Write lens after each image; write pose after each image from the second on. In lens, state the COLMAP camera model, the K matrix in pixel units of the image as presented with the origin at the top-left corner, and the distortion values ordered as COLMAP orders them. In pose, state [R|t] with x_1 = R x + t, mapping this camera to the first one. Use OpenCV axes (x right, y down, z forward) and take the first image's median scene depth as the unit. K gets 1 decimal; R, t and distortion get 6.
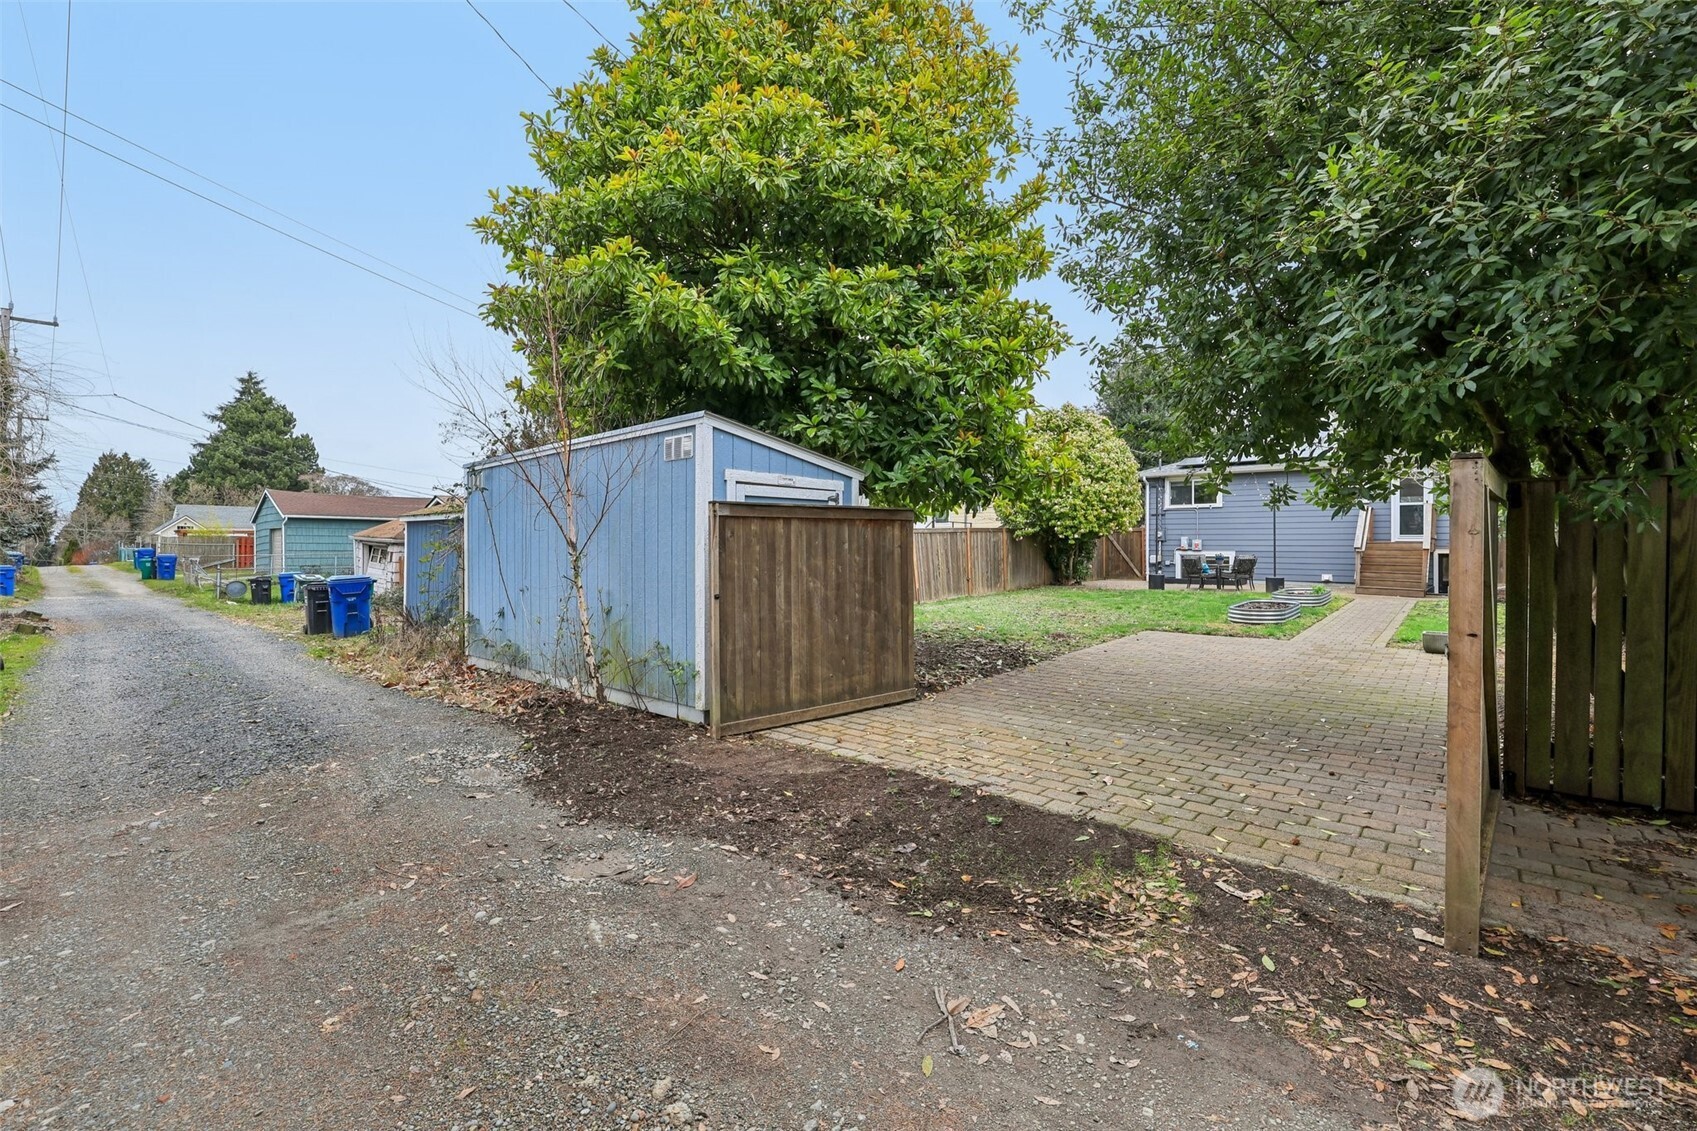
lens RADIAL K [[725.3, 0, 841.2], [0, 725.3, 556.5], [0, 0, 1]] dist [-0.044415, 0.000041]
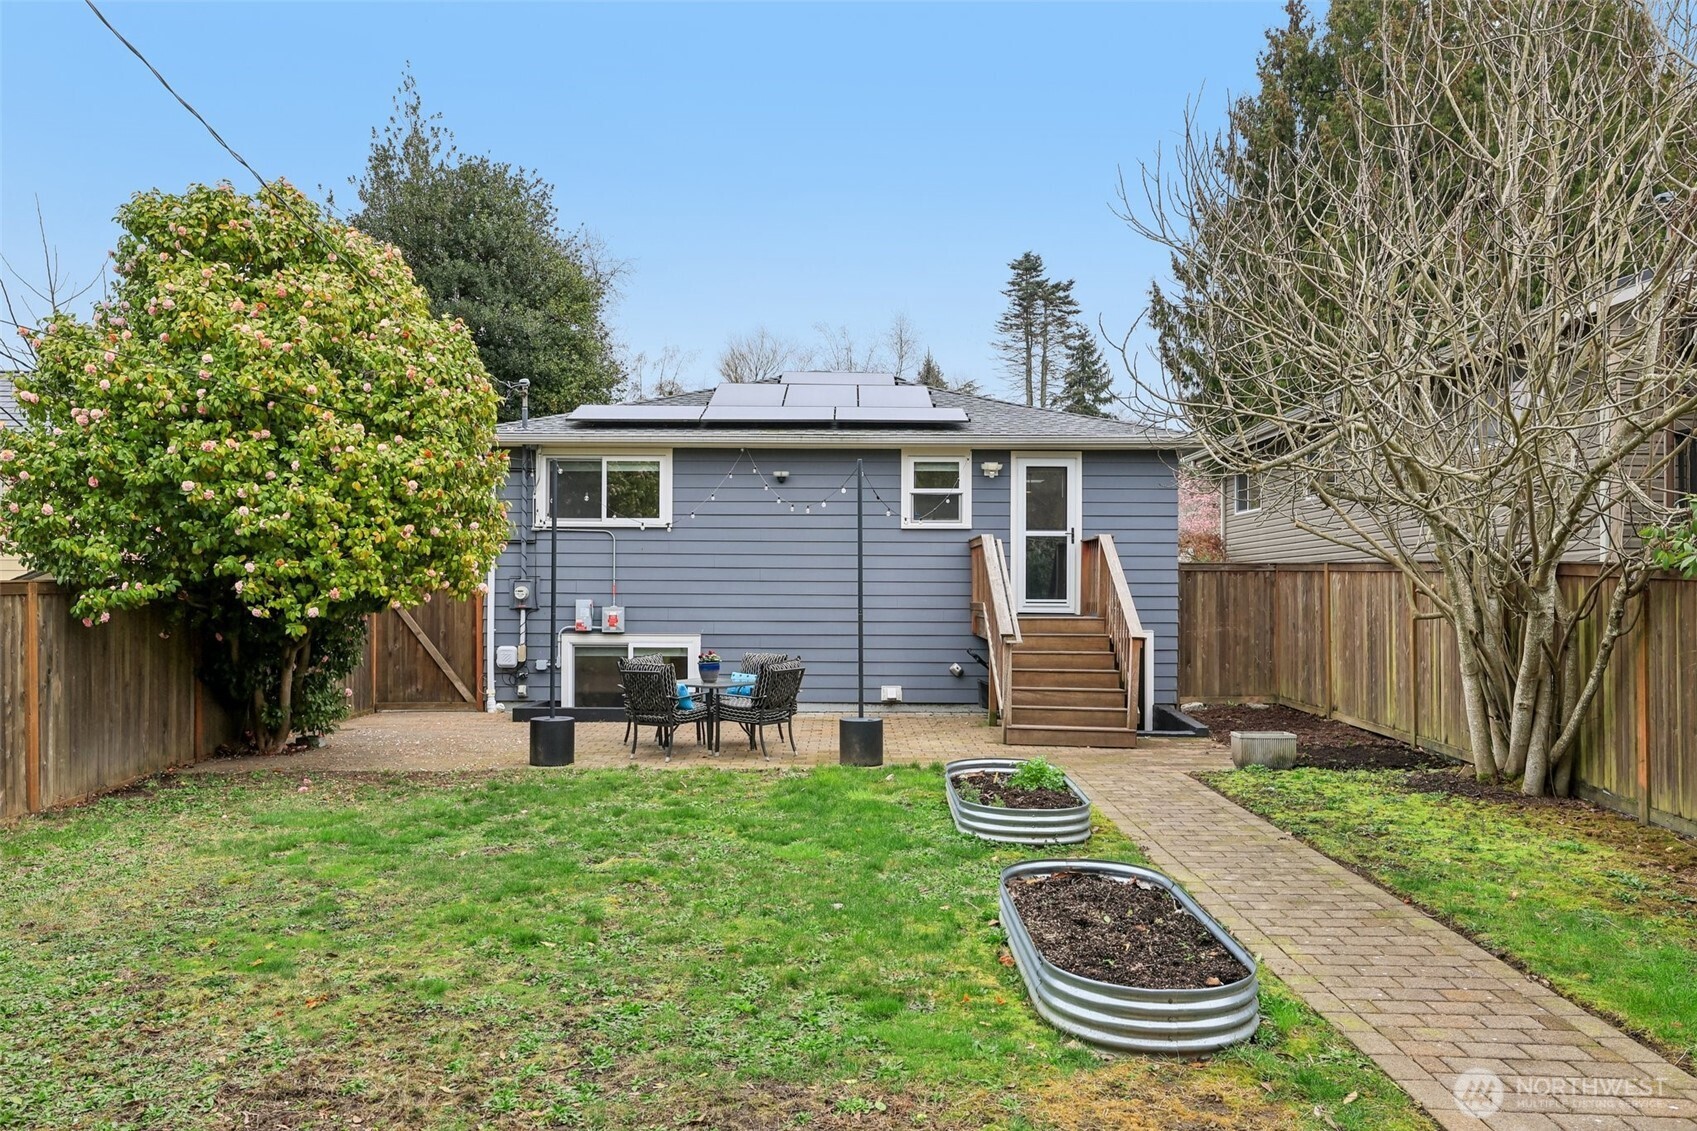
lens RADIAL K [[1266.4, 0, 848.5], [0, 1266.4, 565.5], [0, 0, 1]] dist [0.024201, 0.003674]
pose [[0.737230, 0.013056, 0.675515, 0.127495], [0.007801, 0.999582, -0.027832, -0.029583], [-0.675596, 0.025788, 0.736820, 0.442513]]
